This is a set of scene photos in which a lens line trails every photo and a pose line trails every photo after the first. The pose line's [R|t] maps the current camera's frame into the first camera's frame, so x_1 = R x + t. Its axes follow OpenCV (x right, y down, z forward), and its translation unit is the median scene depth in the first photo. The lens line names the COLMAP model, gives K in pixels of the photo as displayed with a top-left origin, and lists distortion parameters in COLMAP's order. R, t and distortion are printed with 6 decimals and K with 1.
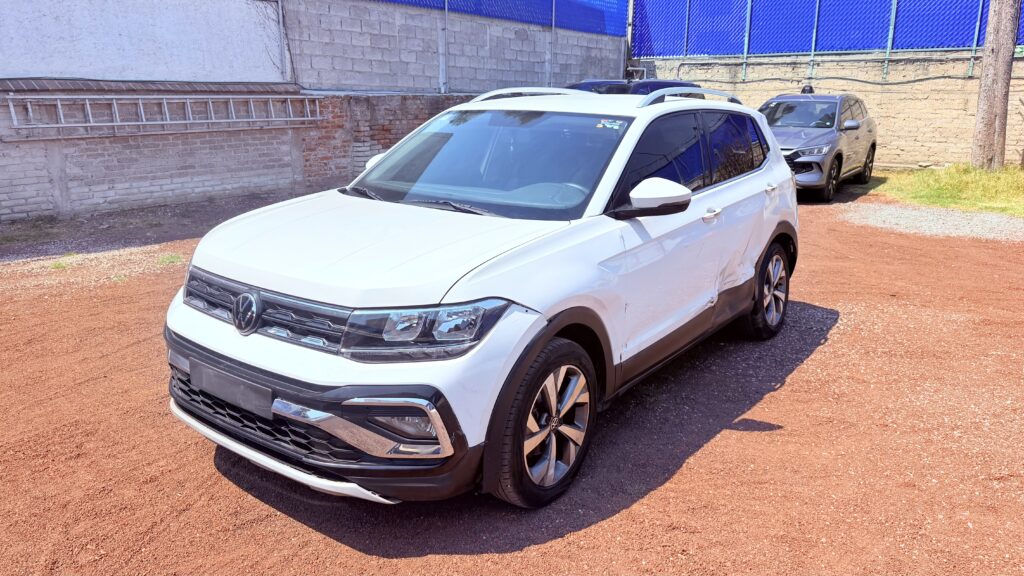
lens RADIAL K [[716.3, 0, 507.1], [0, 716.3, 293.2], [0, 0, 1]] dist [0.039403, -0.035202]
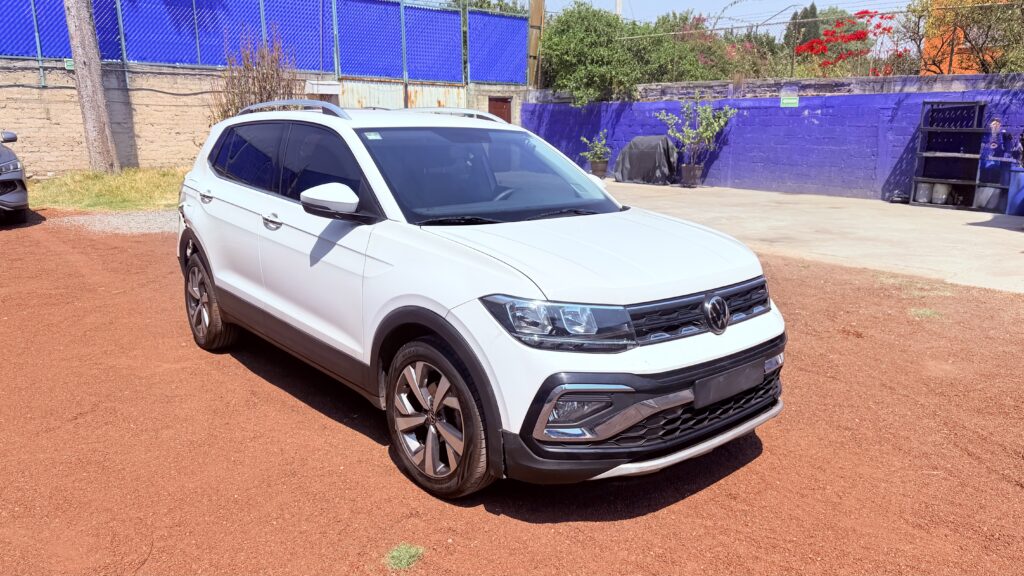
lens RADIAL K [[716.3, 0, 517.6], [0, 716.3, 287.6], [0, 0, 1]] dist [0.039403, -0.035202]
pose [[0.217162, -0.228513, 0.949011, -0.236220], [0.243083, 0.954245, 0.174149, -0.044855], [-0.945384, 0.192870, 0.262773, 0.158776]]
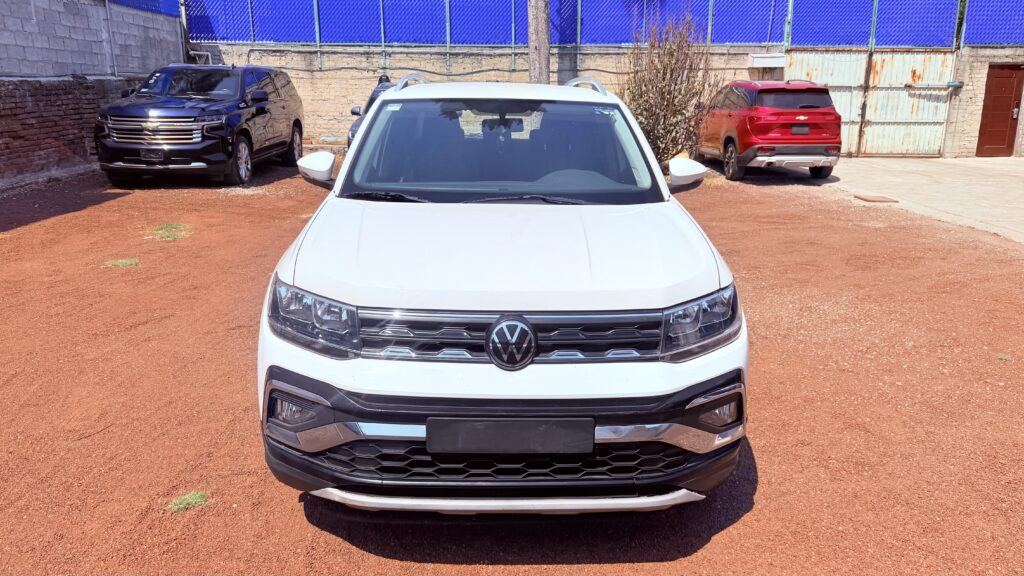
lens RADIAL K [[716.3, 0, 501.5], [0, 716.3, 293.8], [0, 0, 1]] dist [0.039403, -0.035202]
pose [[0.787501, -0.171674, 0.591920, -0.137306], [0.162014, 0.984307, 0.069932, -0.014475], [-0.594637, 0.040828, 0.802957, 0.053449]]
